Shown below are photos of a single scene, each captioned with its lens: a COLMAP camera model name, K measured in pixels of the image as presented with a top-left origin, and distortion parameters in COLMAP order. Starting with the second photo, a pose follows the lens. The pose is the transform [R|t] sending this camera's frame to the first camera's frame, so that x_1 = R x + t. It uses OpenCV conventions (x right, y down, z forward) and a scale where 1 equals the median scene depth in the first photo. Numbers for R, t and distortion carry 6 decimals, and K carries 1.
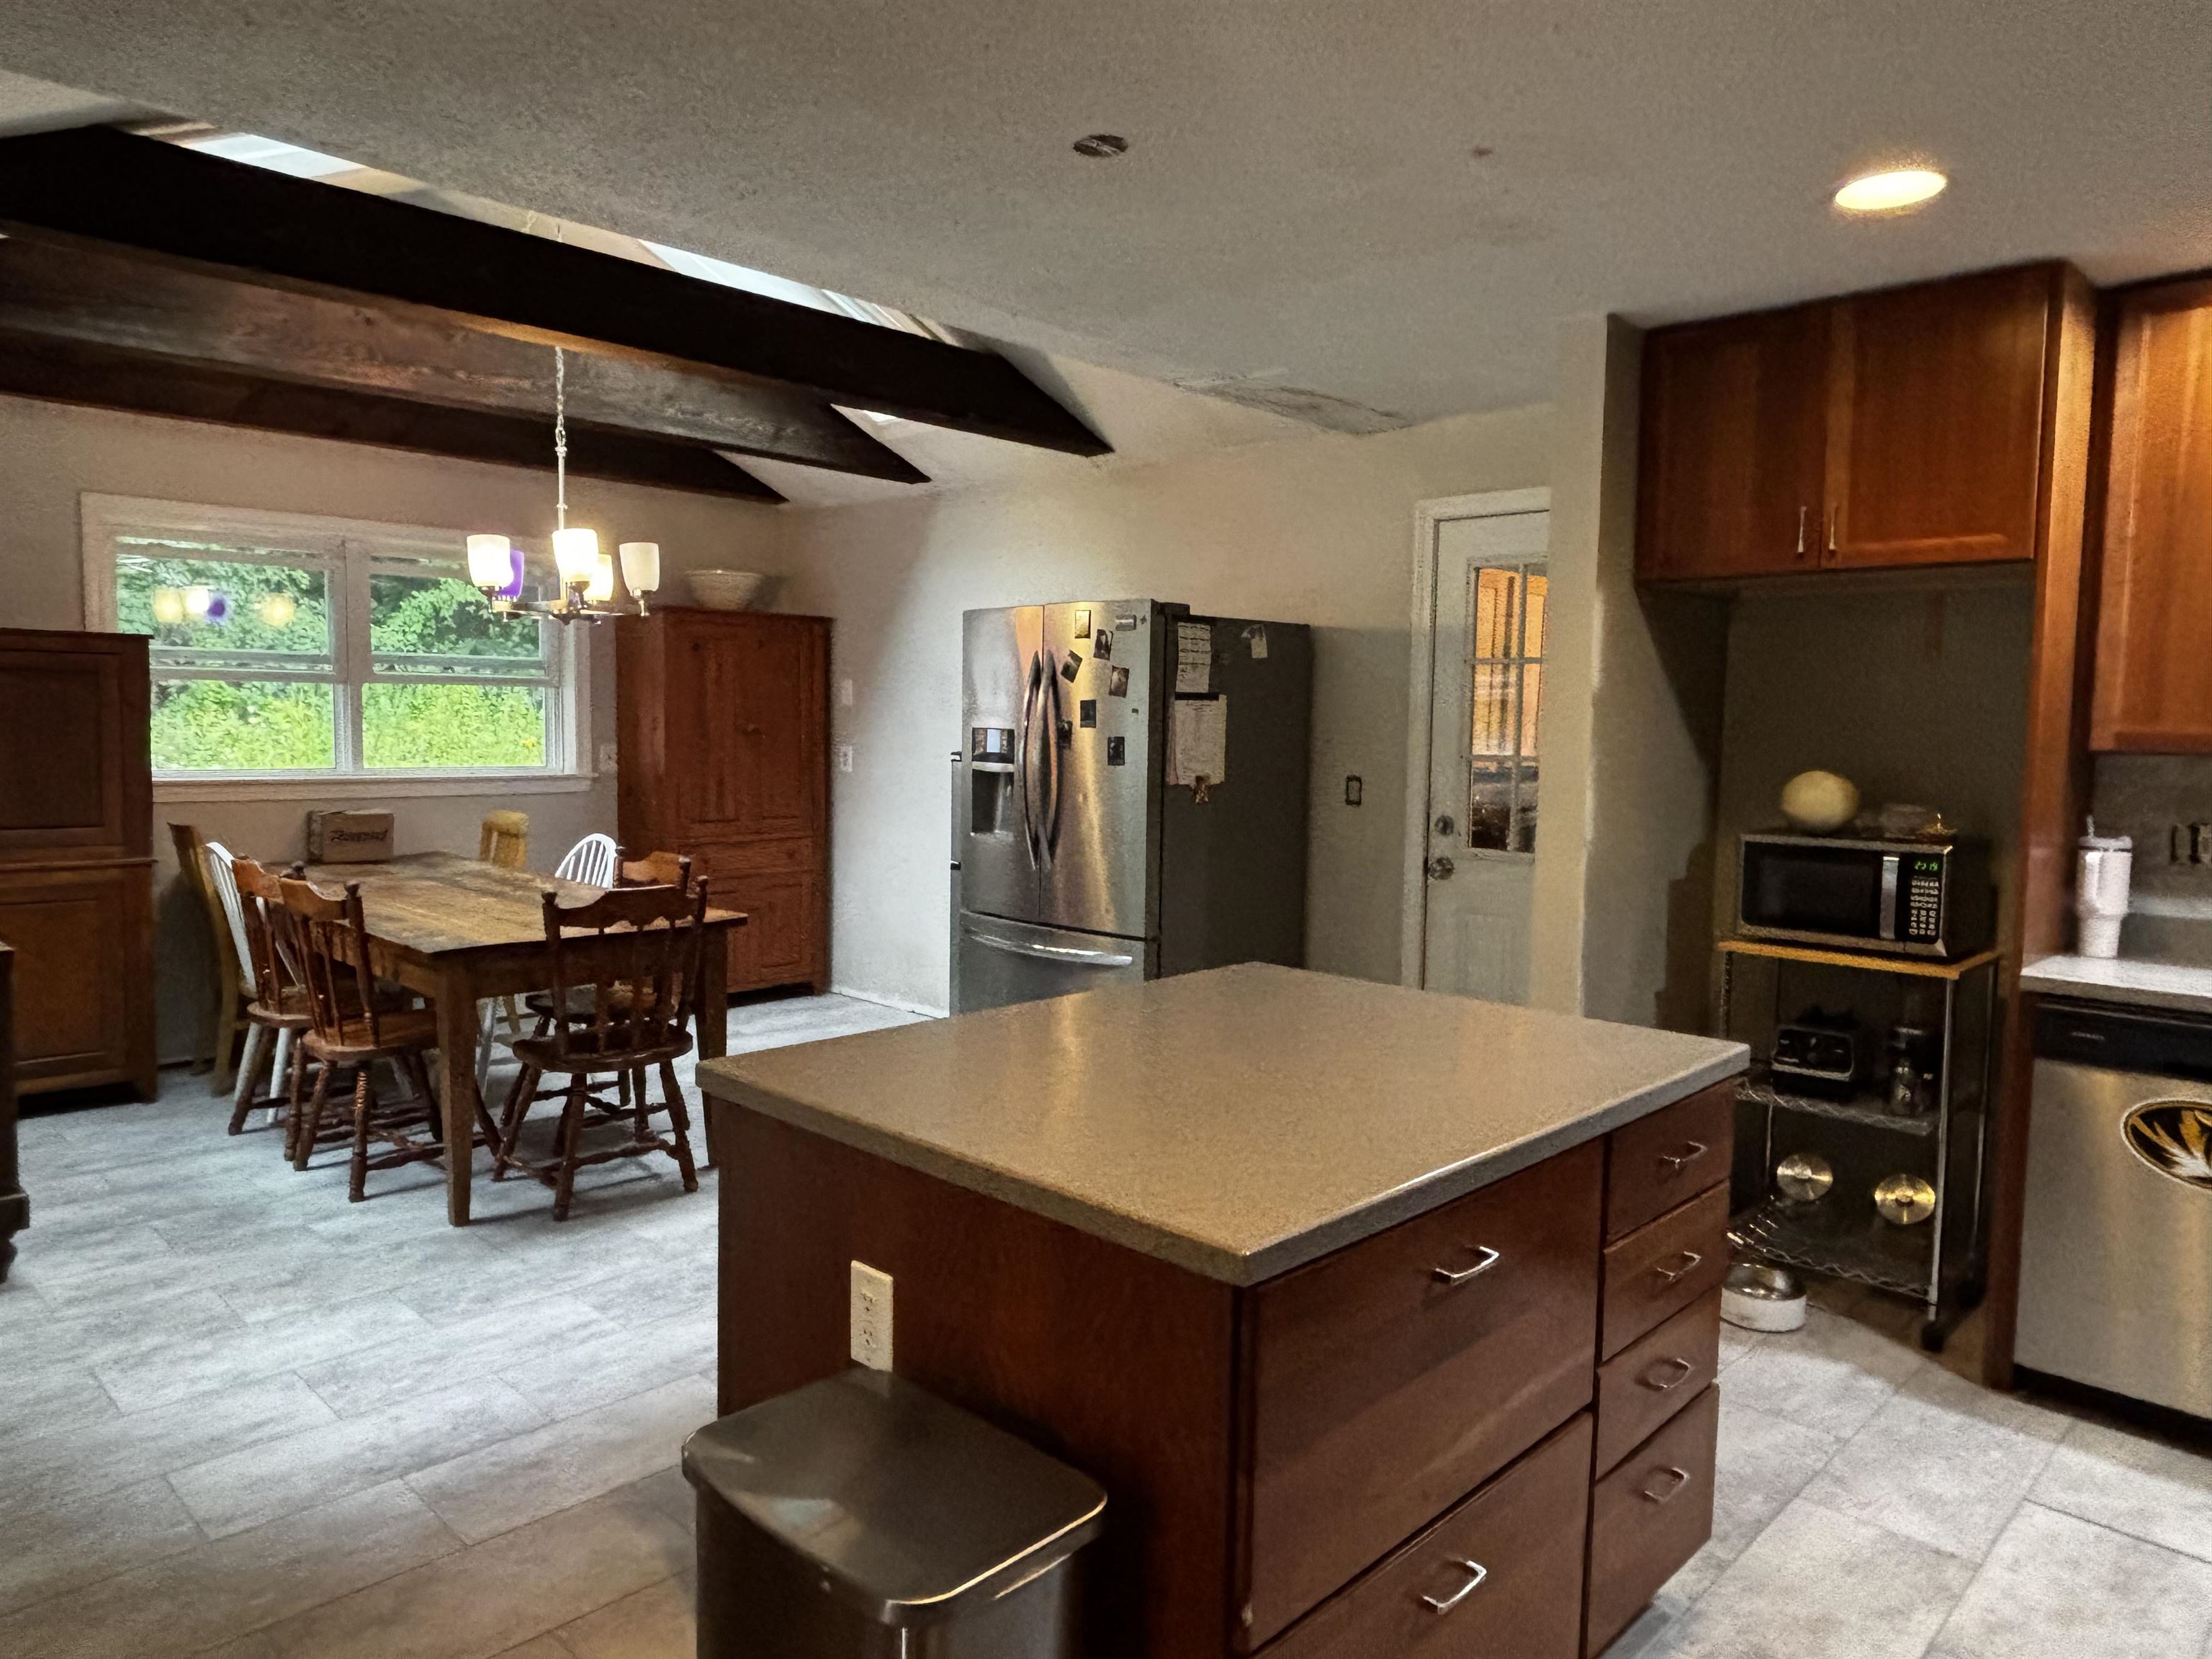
lens RADIAL K [[1443.1, 0, 1093.4], [0, 1443.1, 827.7], [0, 0, 1]] dist [0.049978, -0.073434]
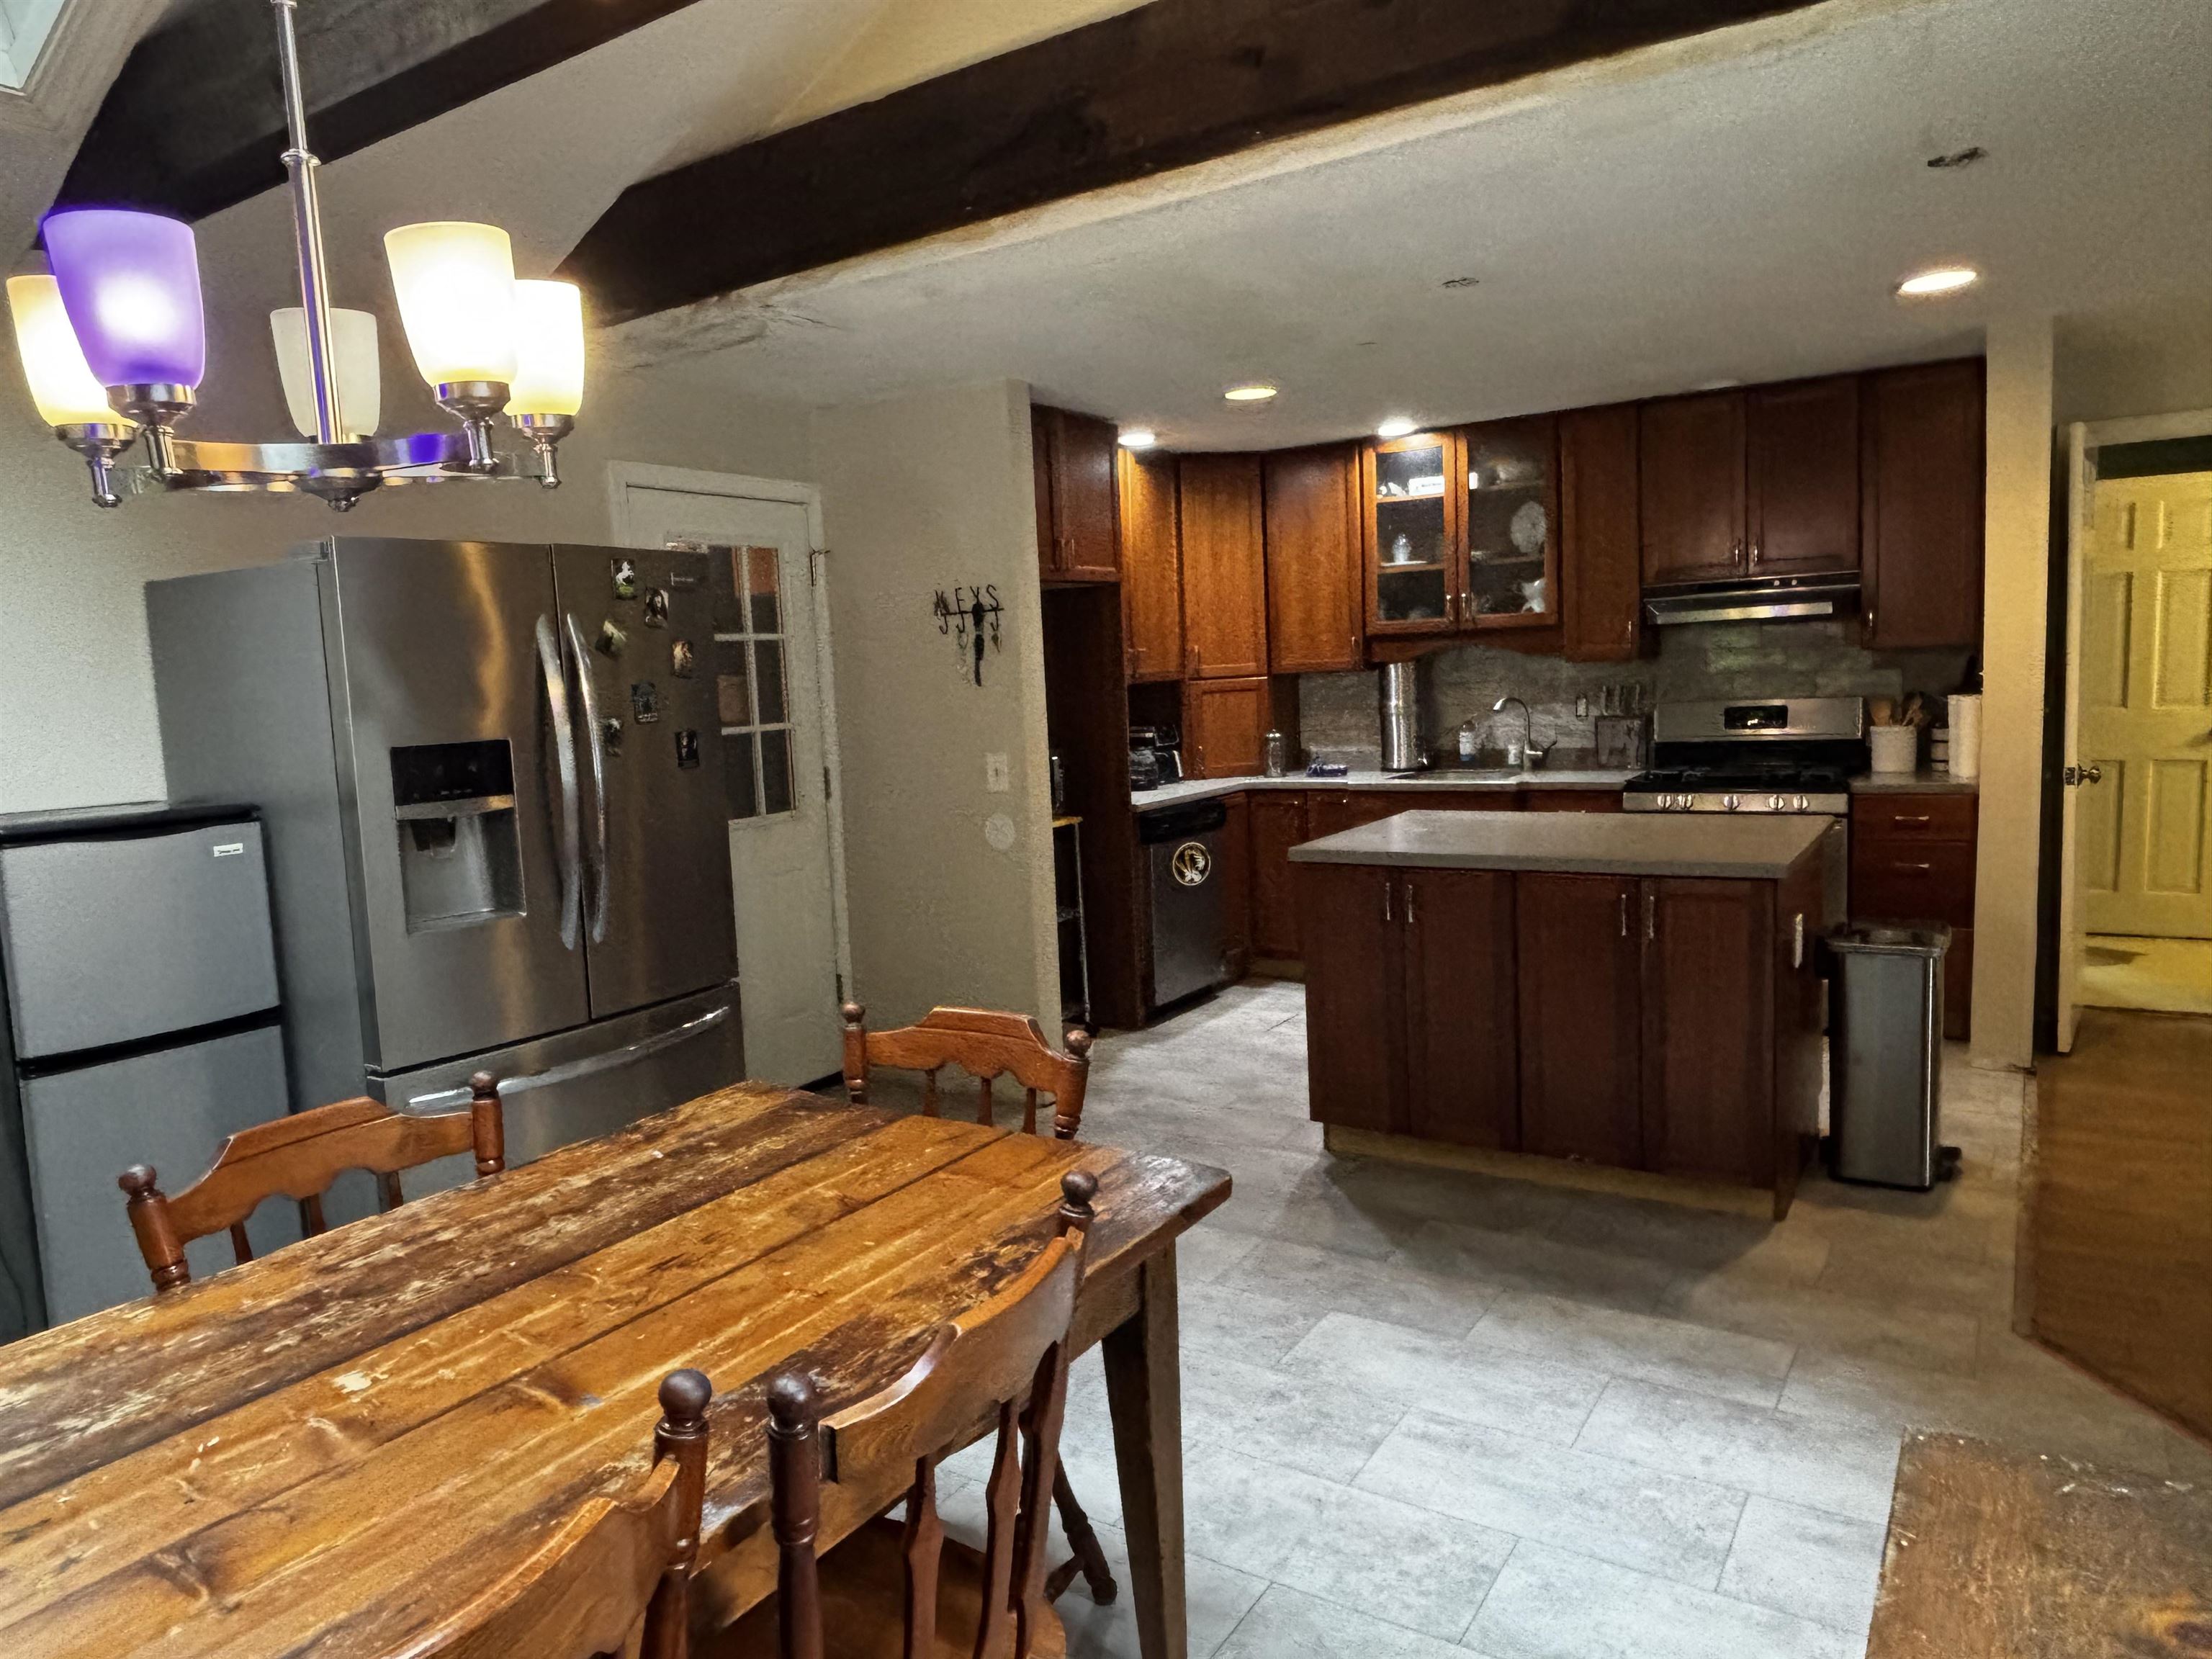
lens RADIAL K [[1443.1, 0, 1093.4], [0, 1443.1, 827.7], [0, 0, 1]] dist [0.049978, -0.073434]
pose [[-0.208279, -0.118958, 0.970808, -0.744557], [0.118476, 0.982199, 0.145772, -0.094378], [-0.970867, 0.145379, -0.190477, 0.900427]]
